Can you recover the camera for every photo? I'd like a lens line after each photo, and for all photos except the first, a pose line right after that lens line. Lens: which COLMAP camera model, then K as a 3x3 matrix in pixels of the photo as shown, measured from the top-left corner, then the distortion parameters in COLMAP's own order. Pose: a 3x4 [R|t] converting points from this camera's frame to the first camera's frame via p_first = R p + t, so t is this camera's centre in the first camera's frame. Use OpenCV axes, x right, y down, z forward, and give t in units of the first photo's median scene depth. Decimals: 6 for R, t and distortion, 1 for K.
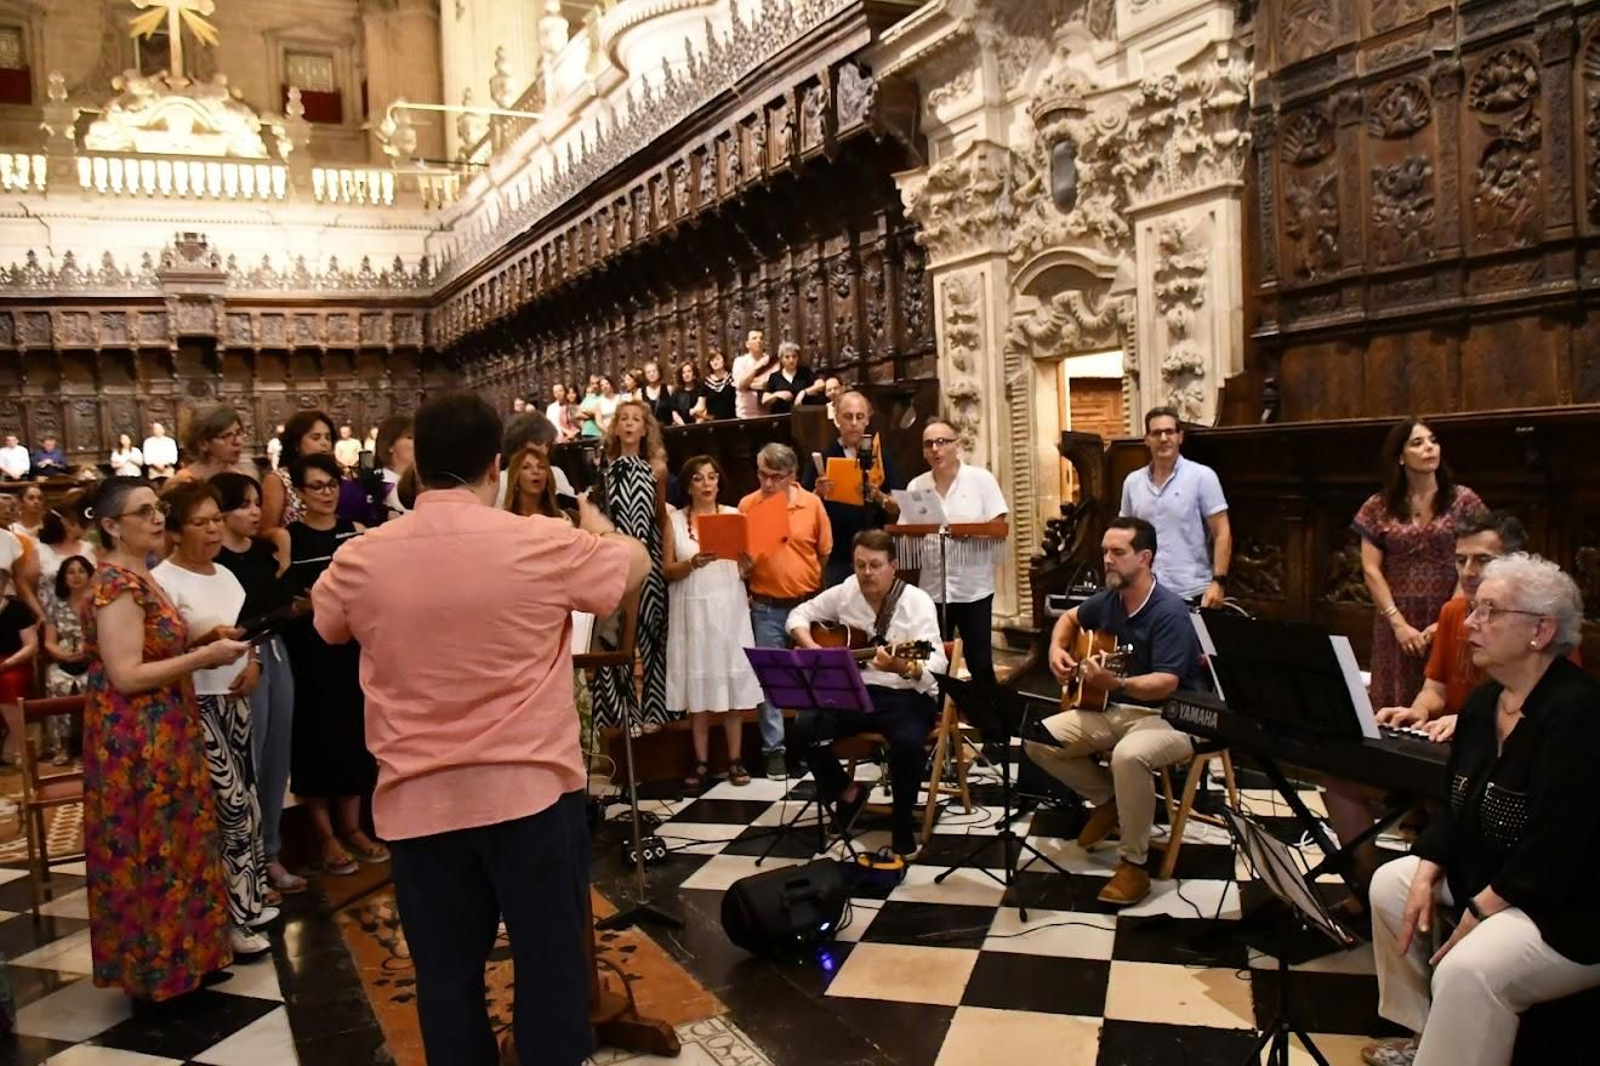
lens RADIAL K [[1206.5, 0, 800.0], [0, 1206.5, 533.0], [0, 0, 1]] dist [-0.057490, -0.002886]
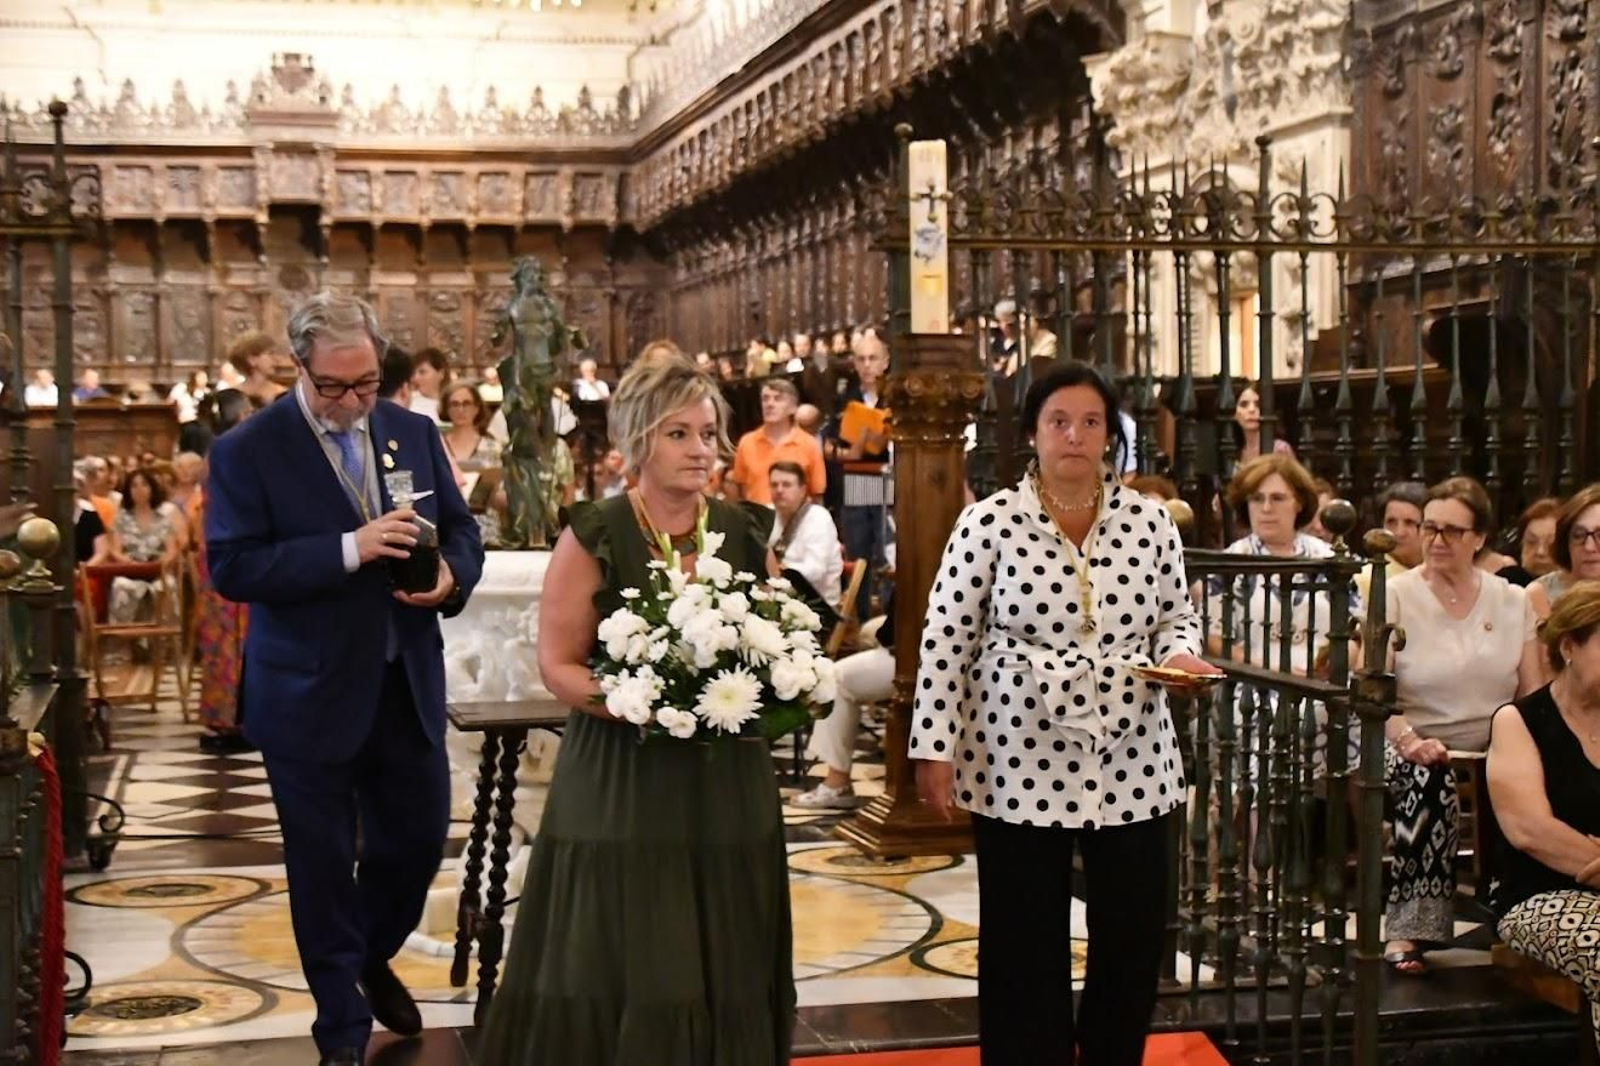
lens RADIAL K [[2464.3, 0, 800.0], [0, 2464.3, 533.0], [0, 0, 1]] dist [-0.005034, -0.017137]
pose [[0.963244, 0.050020, -0.263928, 0.163671], [-0.053641, 0.998539, -0.006529, 0.019344], [0.263216, 0.020447, 0.964520, -0.302802]]
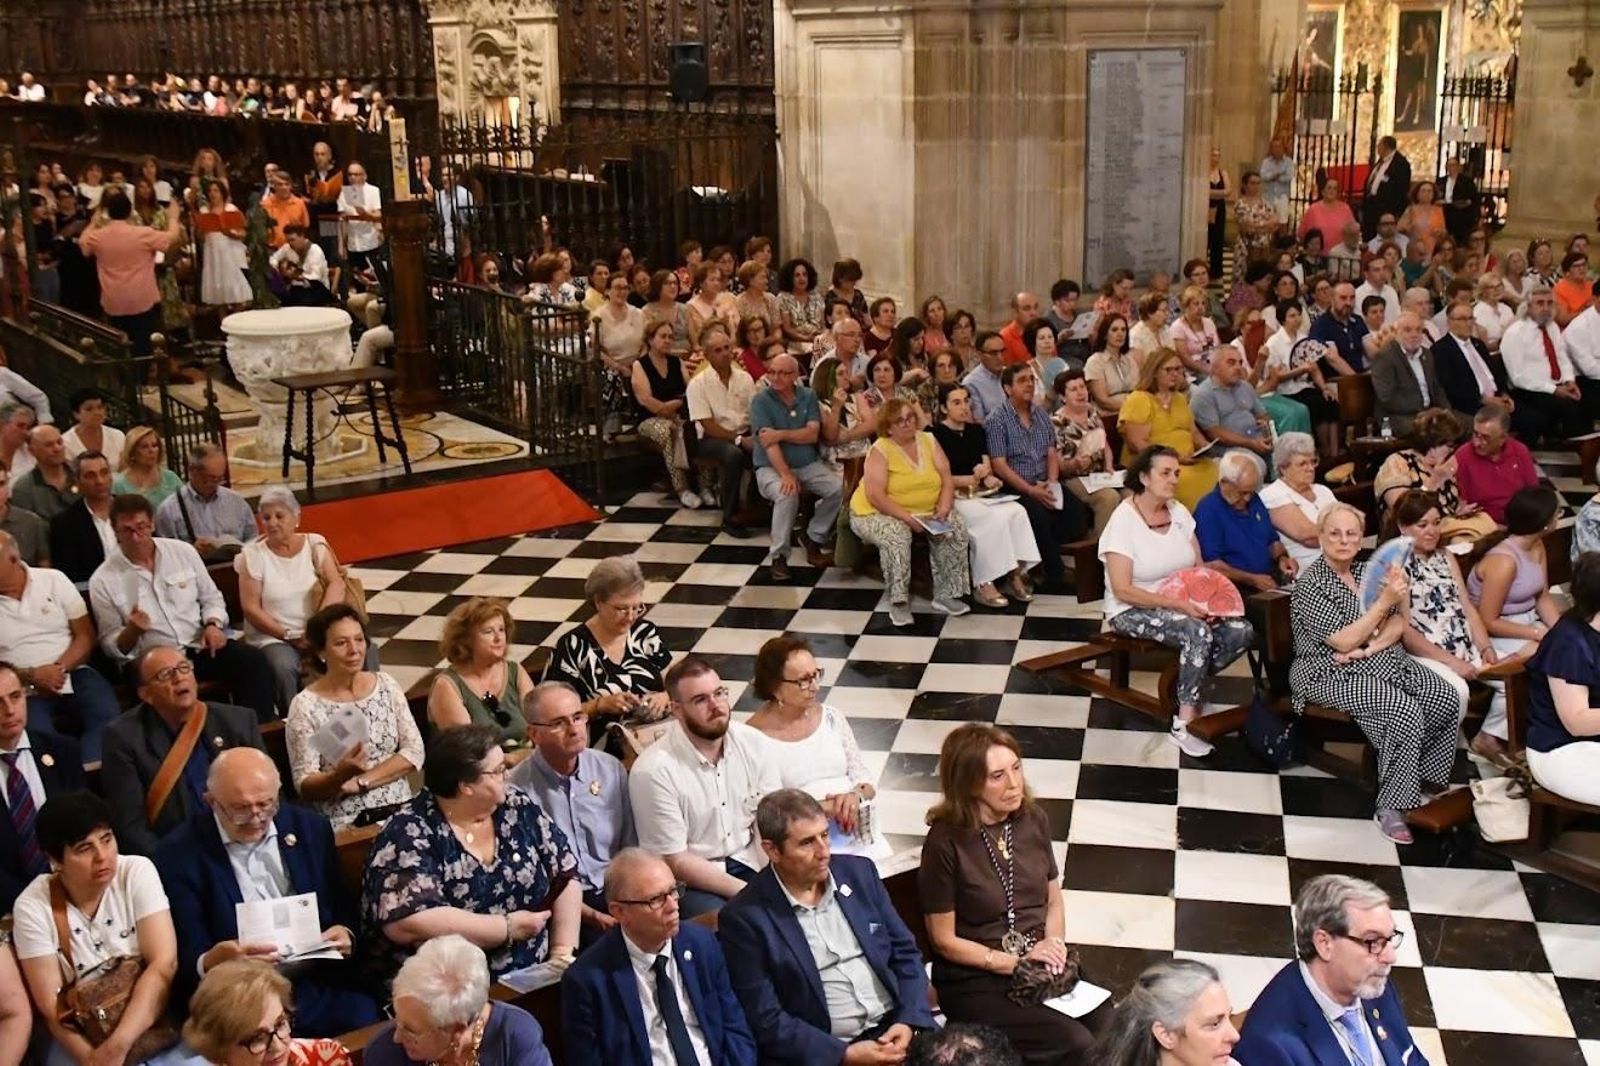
lens RADIAL K [[1912.5, 0, 800.0], [0, 1912.5, 533.0], [0, 0, 1]] dist [0.000928, 0.003831]
pose [[0.996239, 0.001932, 0.086625, 0.166895], [-0.019166, 0.979899, 0.198573, -0.038568], [-0.084500, -0.199486, 0.976251, -0.670142]]
